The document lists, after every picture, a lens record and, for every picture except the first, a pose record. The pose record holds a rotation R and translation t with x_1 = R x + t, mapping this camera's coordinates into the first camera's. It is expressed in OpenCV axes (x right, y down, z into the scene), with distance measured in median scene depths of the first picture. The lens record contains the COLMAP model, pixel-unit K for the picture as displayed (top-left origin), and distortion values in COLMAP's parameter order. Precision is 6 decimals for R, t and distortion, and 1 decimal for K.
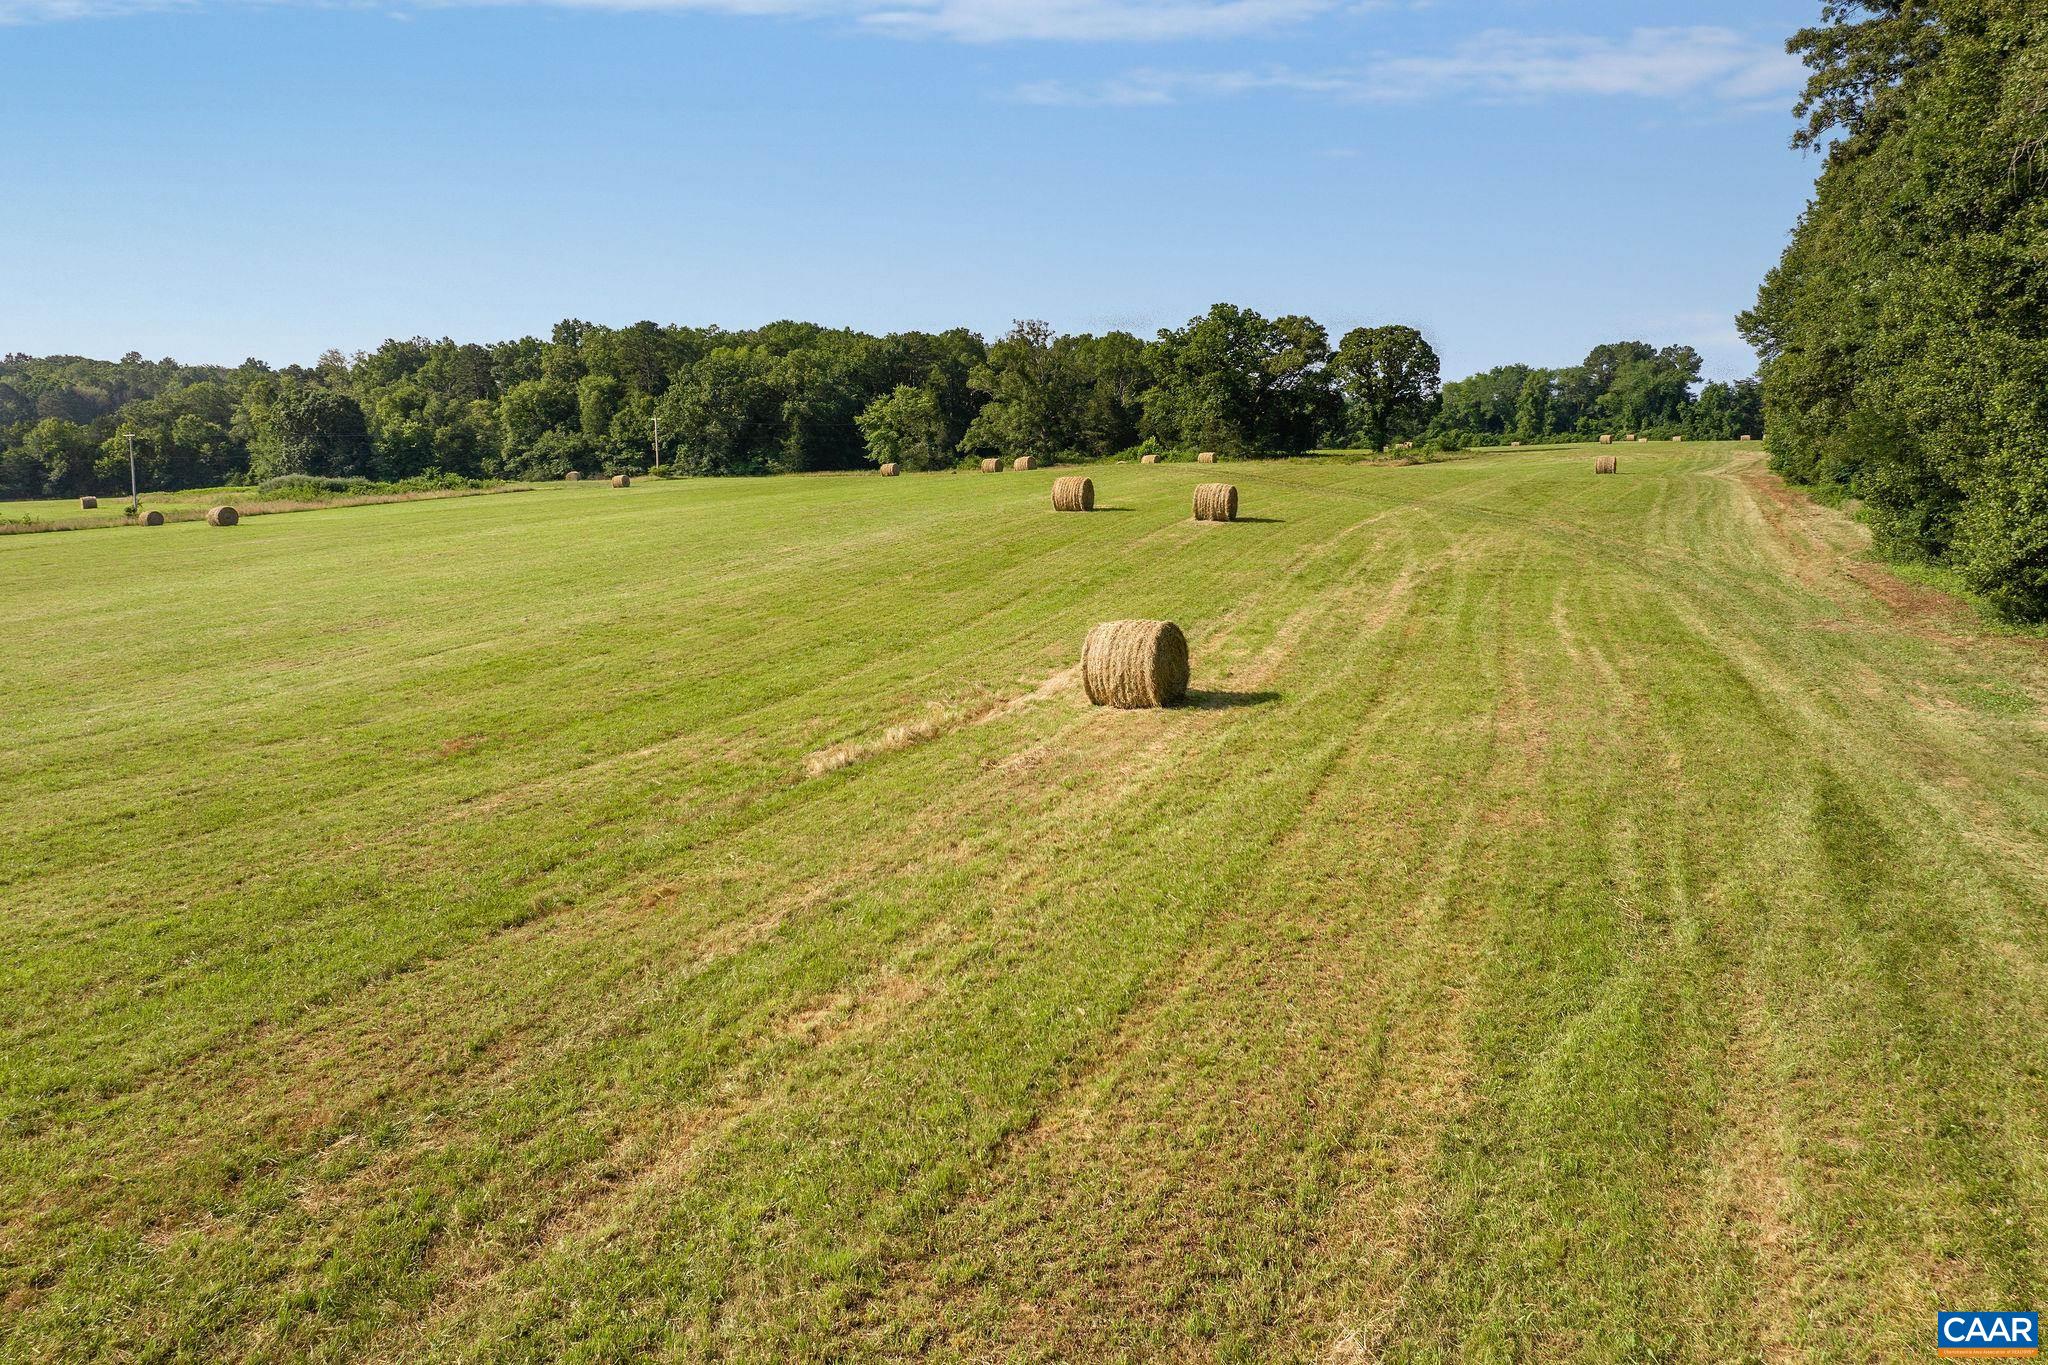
lens RADIAL K [[1449.0, 0, 1041.9], [0, 1449.0, 593.6], [0, 0, 1]] dist [-0.029129, -0.001203]
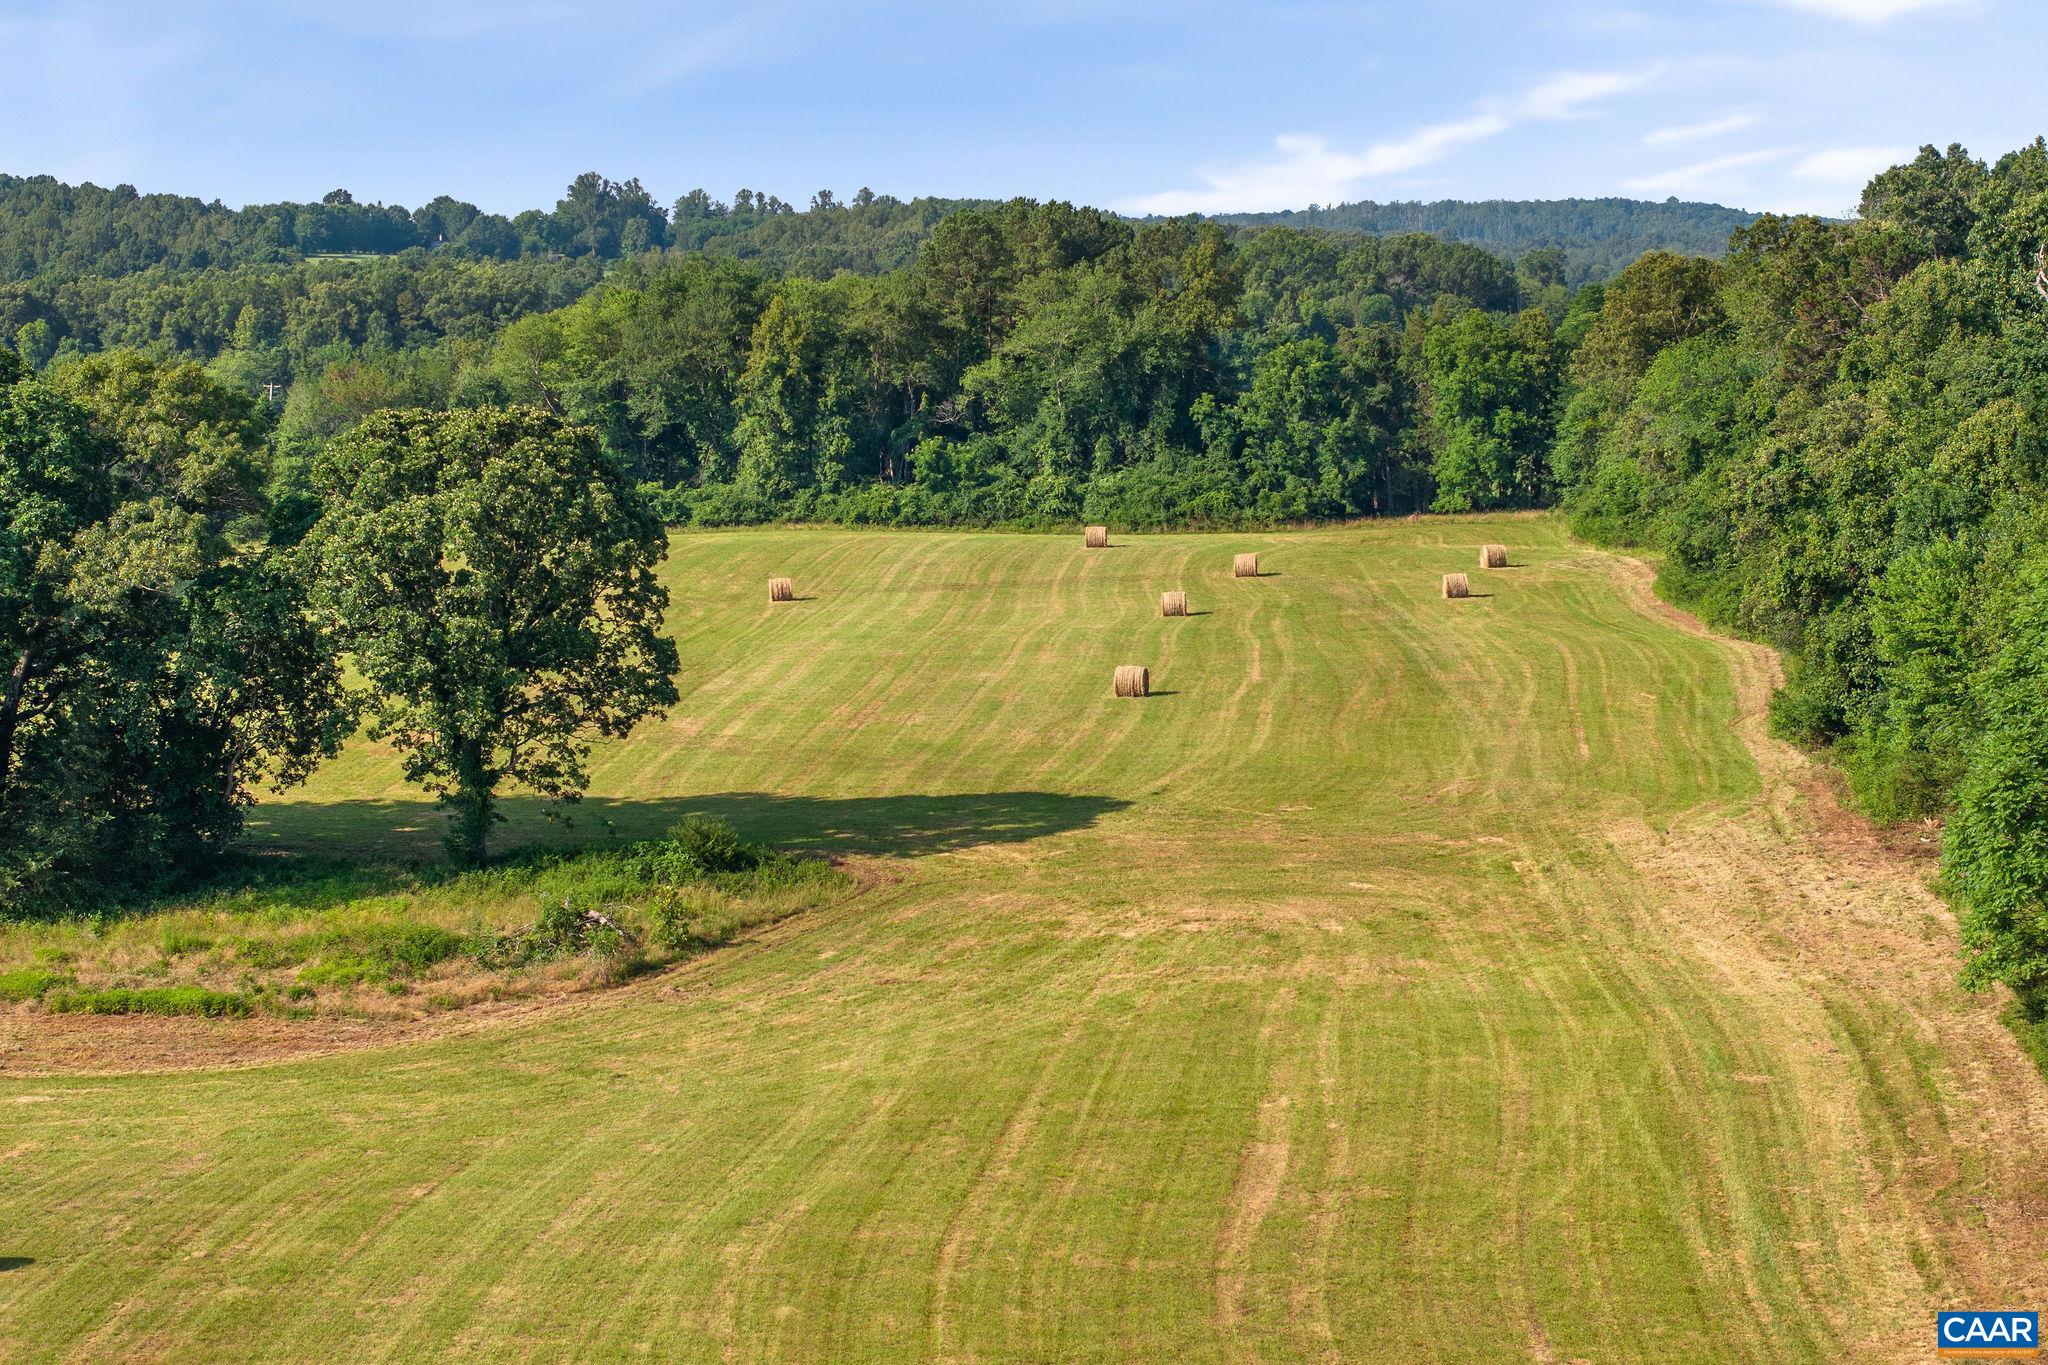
lens RADIAL K [[4137.6, 0, 1018.0], [0, 4137.6, 681.3], [0, 0, 1]] dist [-0.118002, 0.000000]
pose [[0.913578, -0.041349, 0.404556, 0.007695], [0.044446, 0.999010, 0.001737, -0.092384], [-0.404228, 0.016394, 0.914511, 0.167266]]
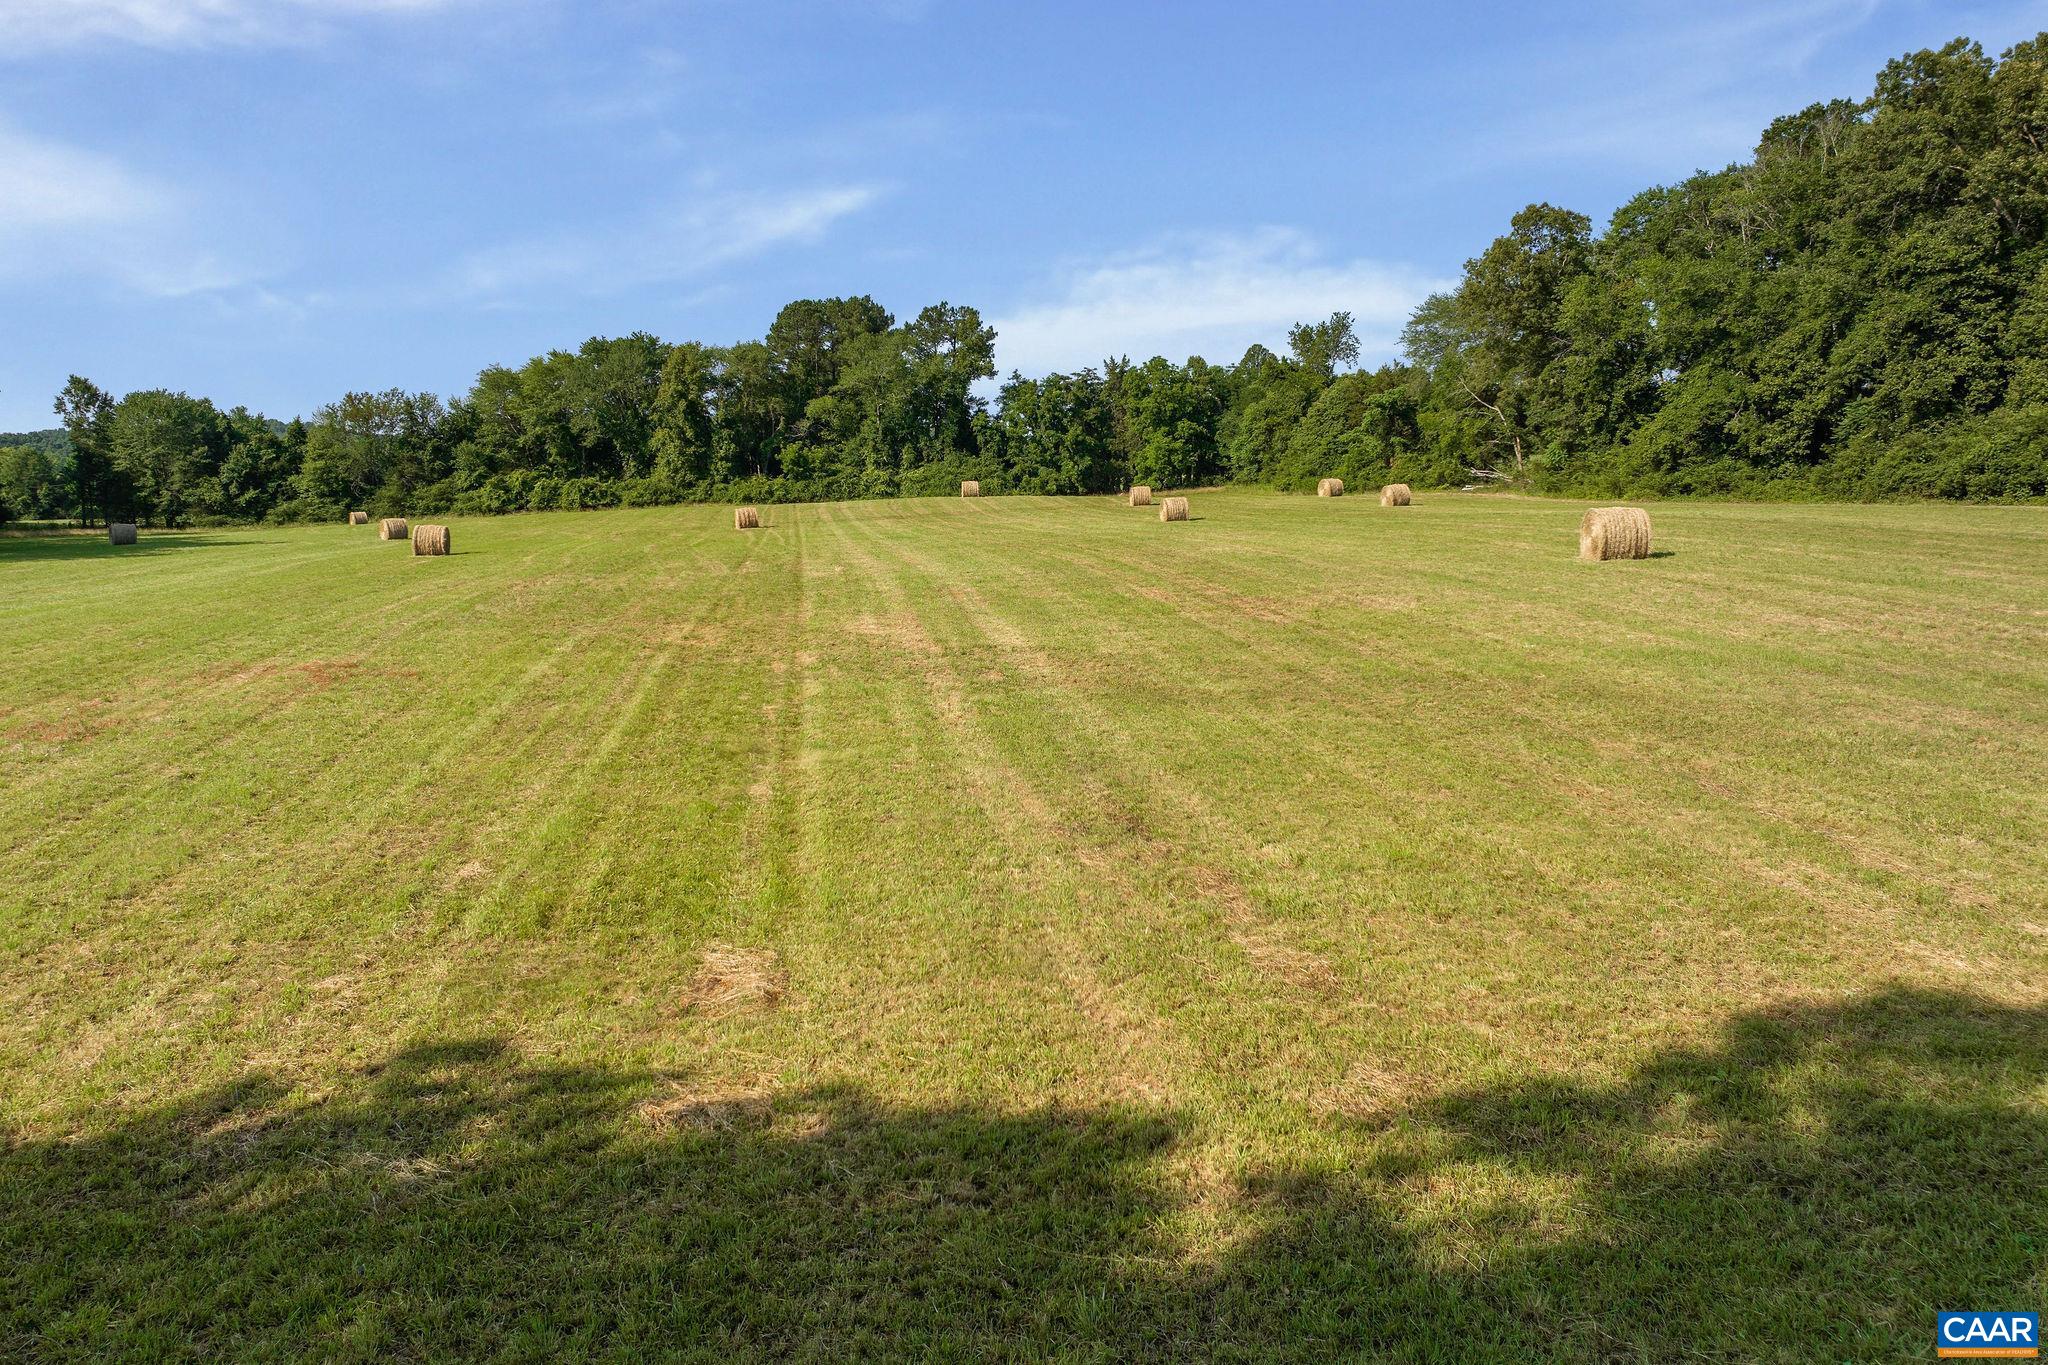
lens RADIAL K [[1449.0, 0, 1024.8], [0, 1449.0, 660.4], [0, 0, 1]] dist [-0.029129, -0.001203]
pose [[0.794446, -0.077665, 0.602348, 0.195704], [0.069767, 0.996895, 0.036520, -0.086422], [-0.603314, 0.013011, 0.797397, 0.790024]]
